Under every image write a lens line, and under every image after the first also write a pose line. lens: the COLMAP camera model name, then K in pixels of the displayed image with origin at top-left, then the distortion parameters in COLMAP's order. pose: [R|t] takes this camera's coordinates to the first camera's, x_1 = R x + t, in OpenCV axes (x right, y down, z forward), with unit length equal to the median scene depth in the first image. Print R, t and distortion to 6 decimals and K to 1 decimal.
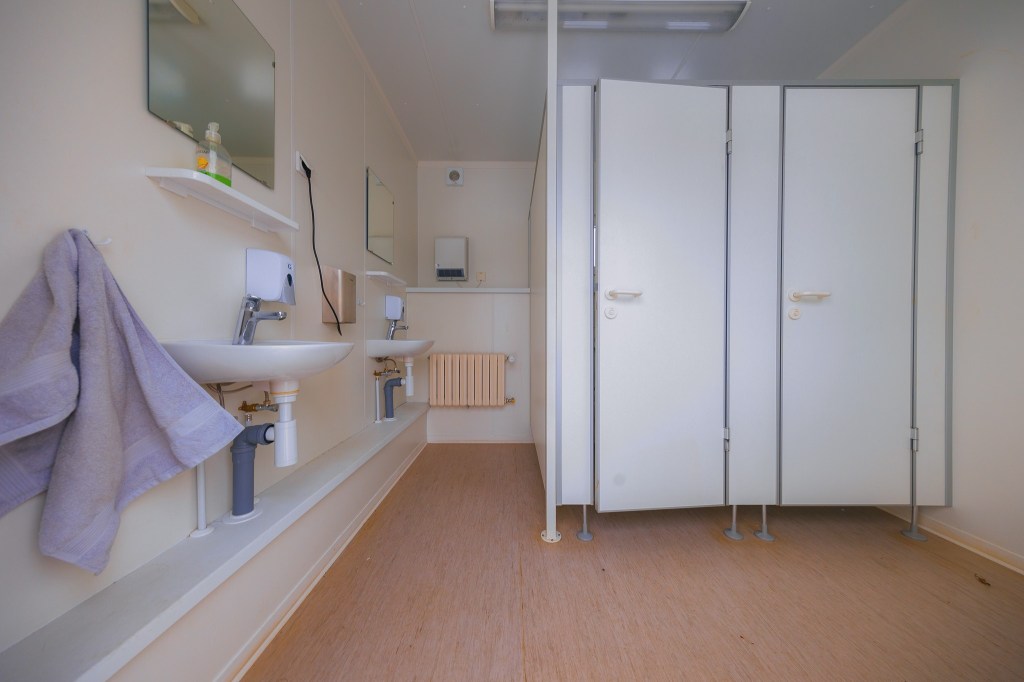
lens RADIAL K [[333.4, 0, 512.0], [0, 333.4, 341.0], [0, 0, 1]] dist [0.001428, 0.000035]
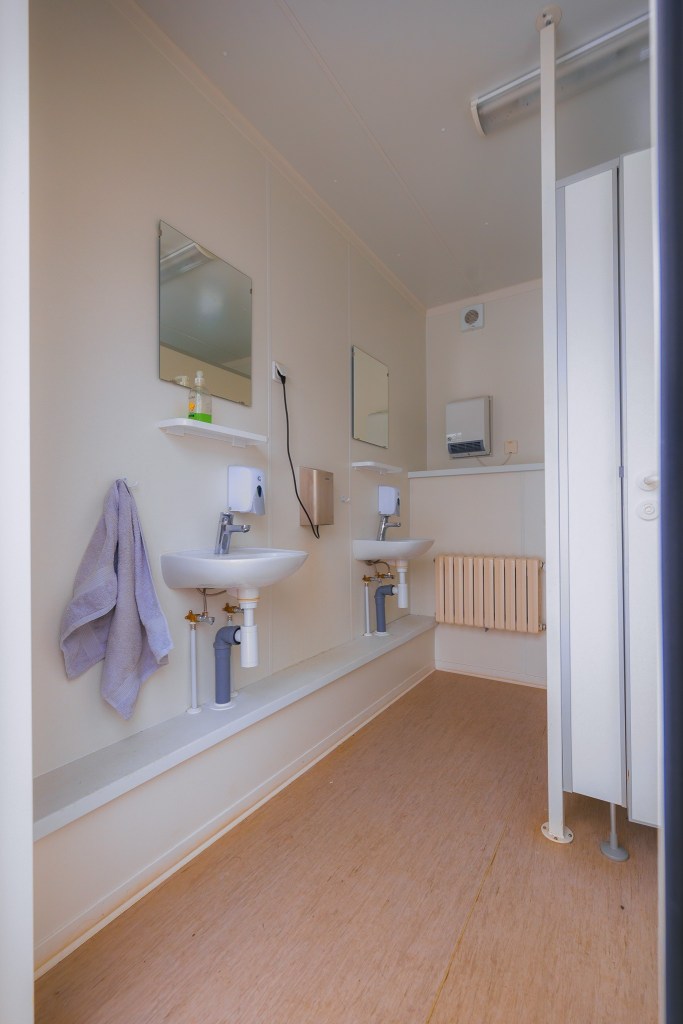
lens RADIAL K [[480.8, 0, 341.5], [0, 480.8, 512.0], [0, 0, 1]] dist [-0.002275, 0.000238]
pose [[0.823254, -0.016925, -0.567421, 0.392107], [0.008955, 0.999818, -0.016829, -0.084955], [0.567603, 0.008773, 0.823256, -0.101976]]
